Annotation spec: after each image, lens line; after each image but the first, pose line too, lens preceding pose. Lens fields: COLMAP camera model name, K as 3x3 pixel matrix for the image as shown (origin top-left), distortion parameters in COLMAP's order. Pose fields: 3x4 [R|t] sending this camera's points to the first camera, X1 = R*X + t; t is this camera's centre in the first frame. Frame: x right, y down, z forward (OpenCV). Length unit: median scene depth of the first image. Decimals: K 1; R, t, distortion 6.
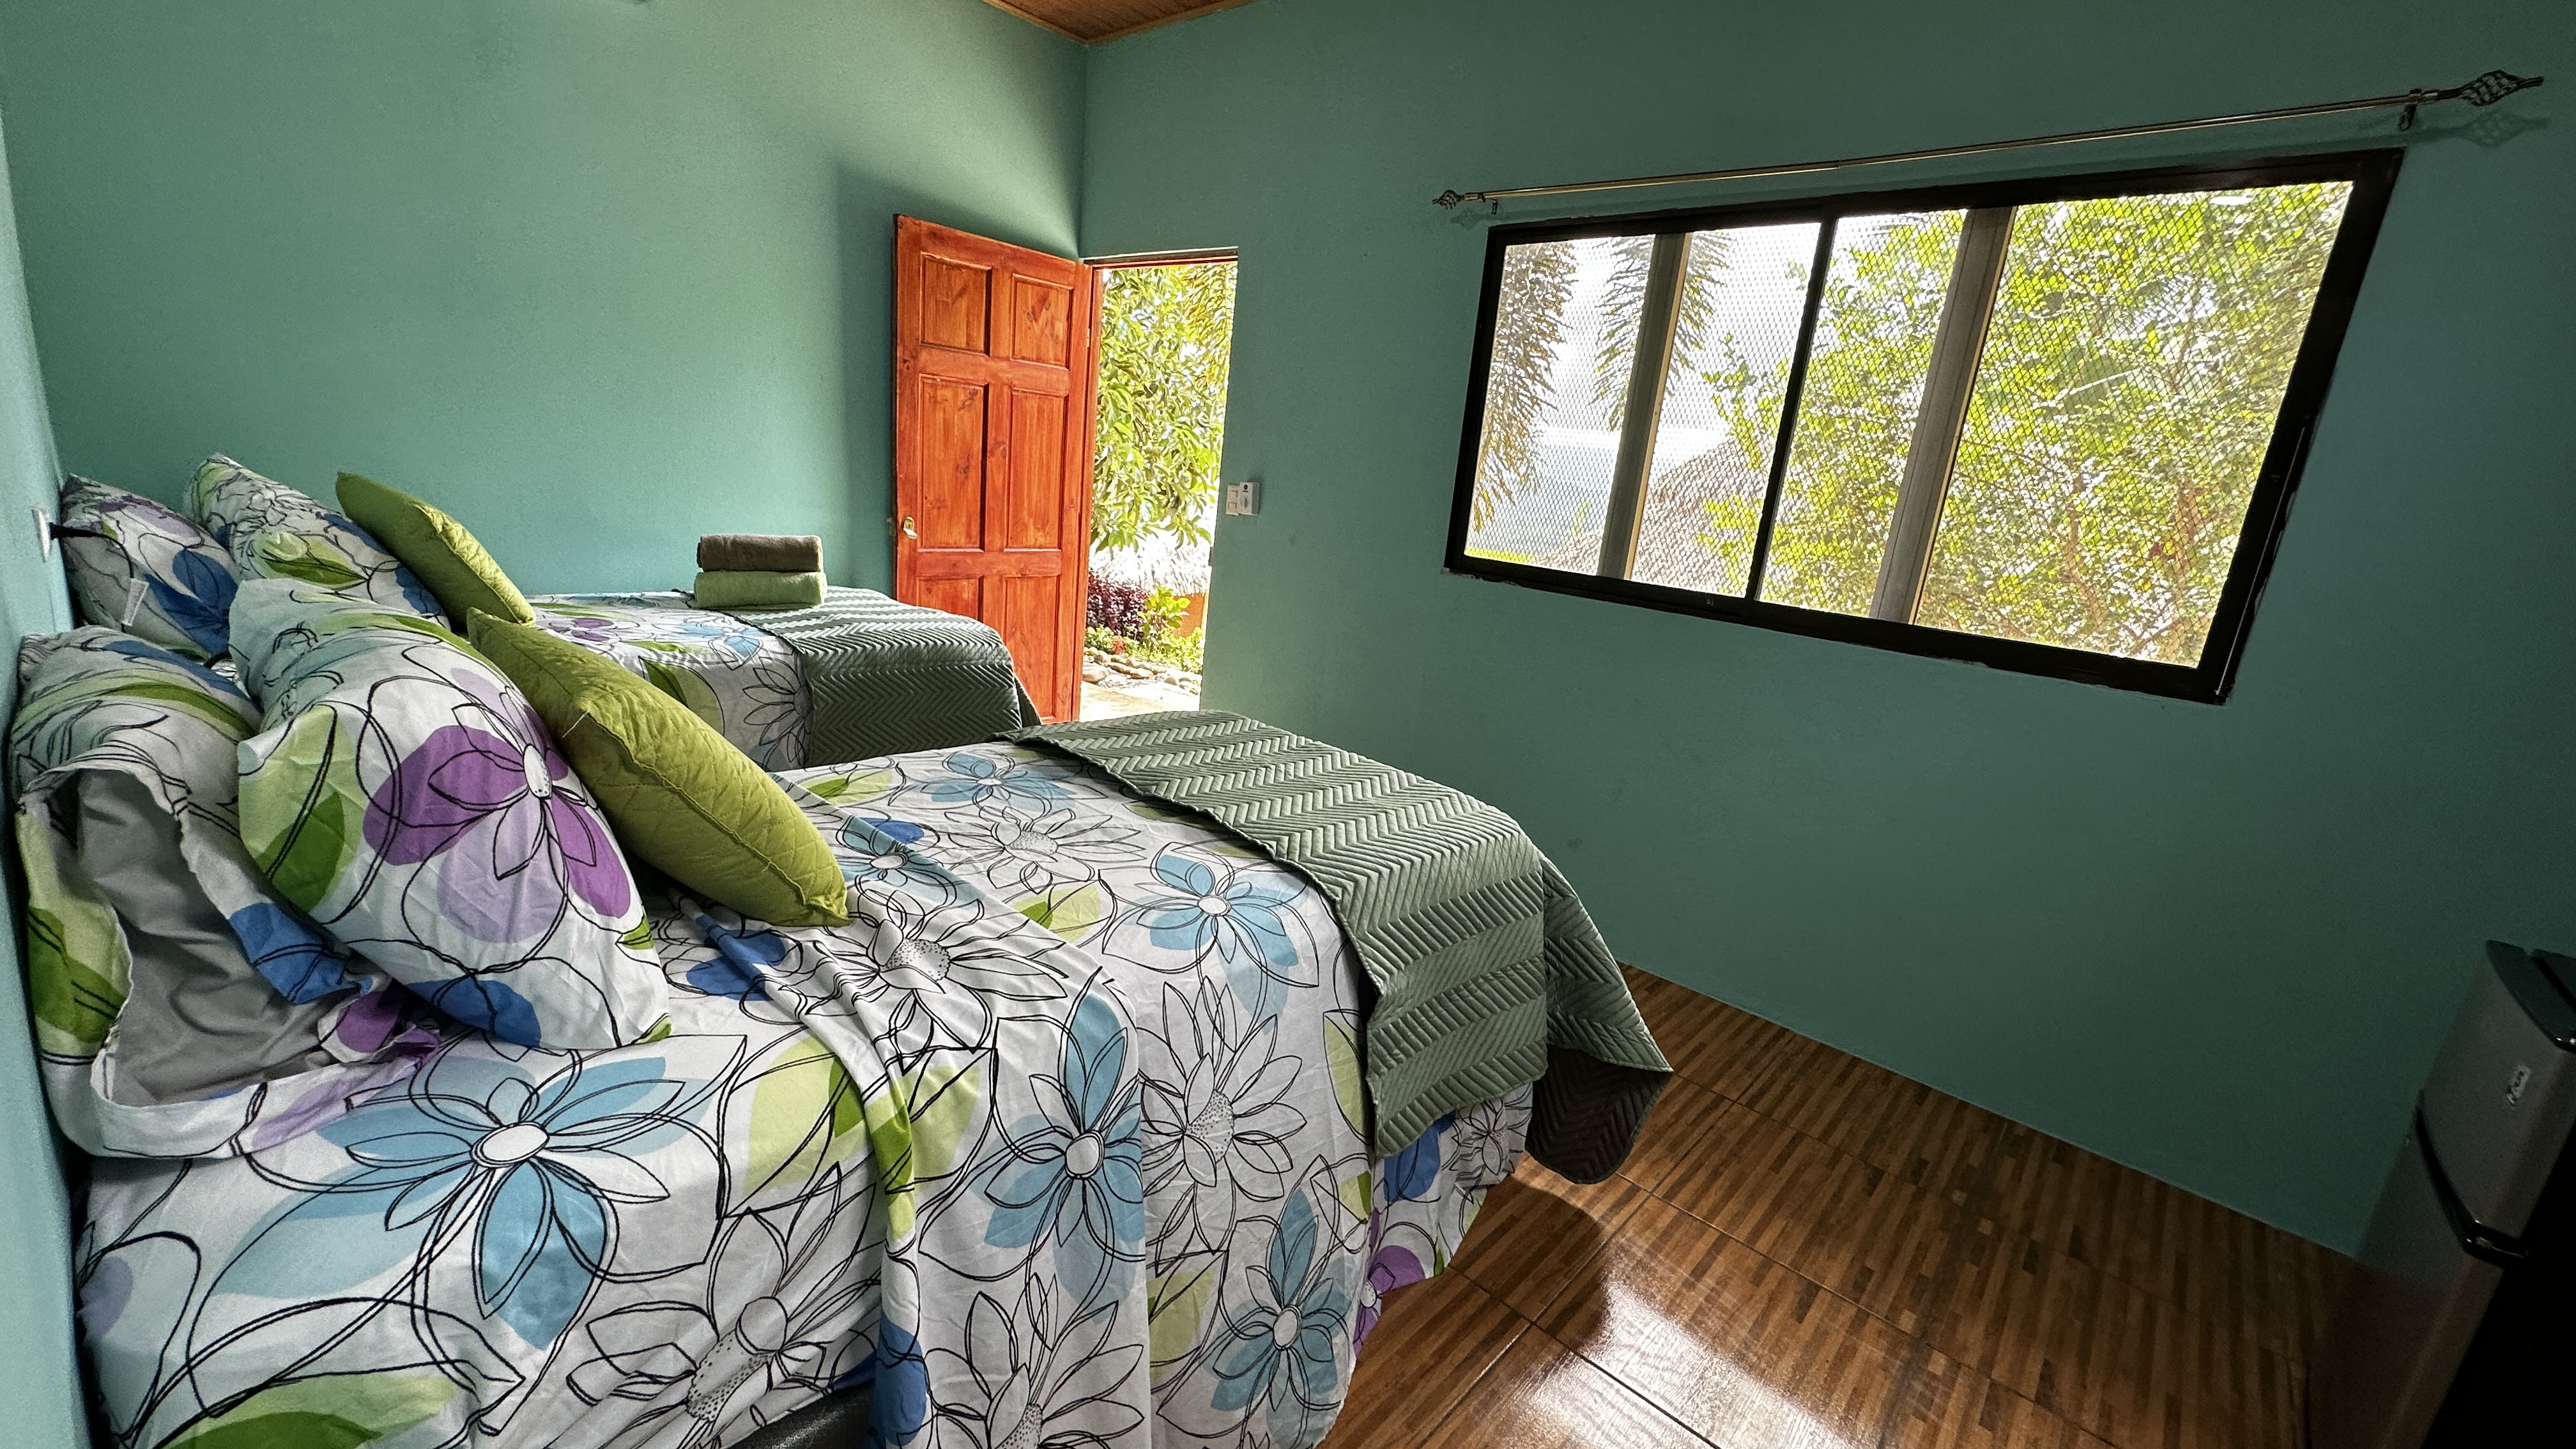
lens RADIAL K [[1025.4, 0, 1283.4], [0, 1025.4, 731.4], [0, 0, 1]] dist [0.001045, -0.000002]
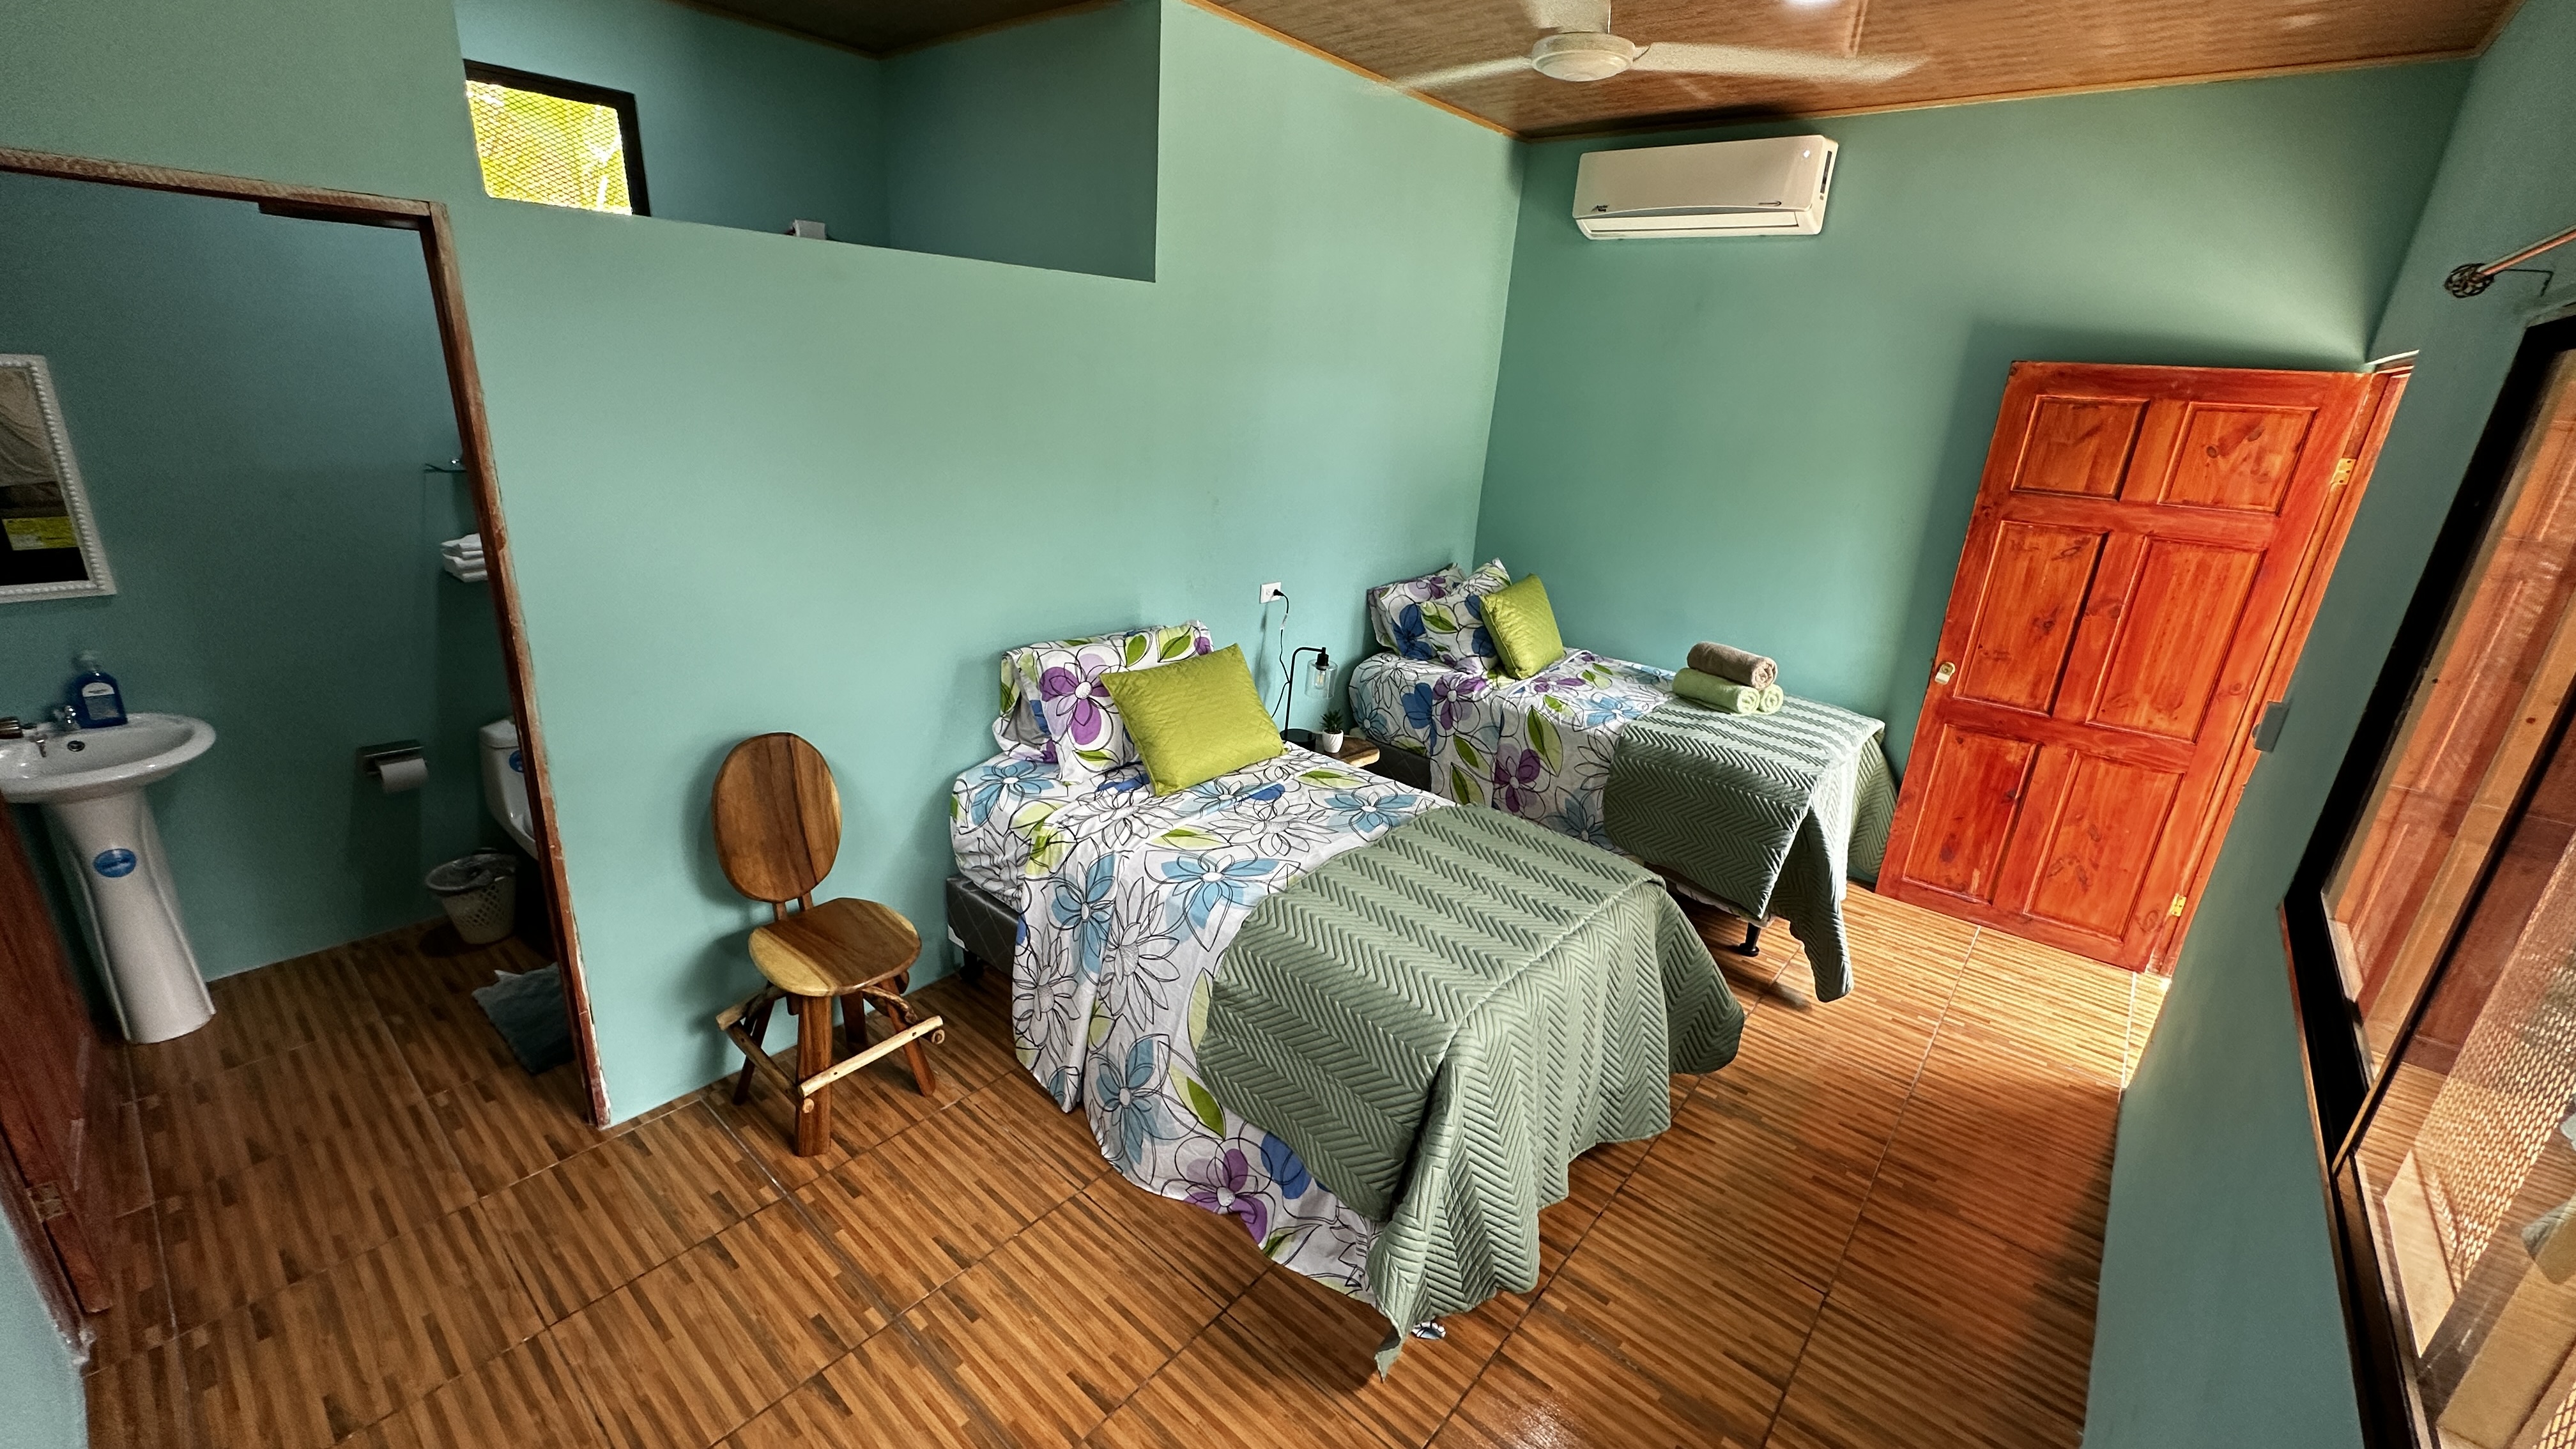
lens RADIAL K [[1025.4, 0, 1285.0], [0, 1025.4, 731.5], [0, 0, 1]] dist [0.001045, -0.000002]
pose [[0.042279, 0.246735, -0.968160, 1.285577], [-0.301413, 0.927028, 0.223090, -0.398750], [0.952556, 0.282384, 0.113563, 0.703238]]
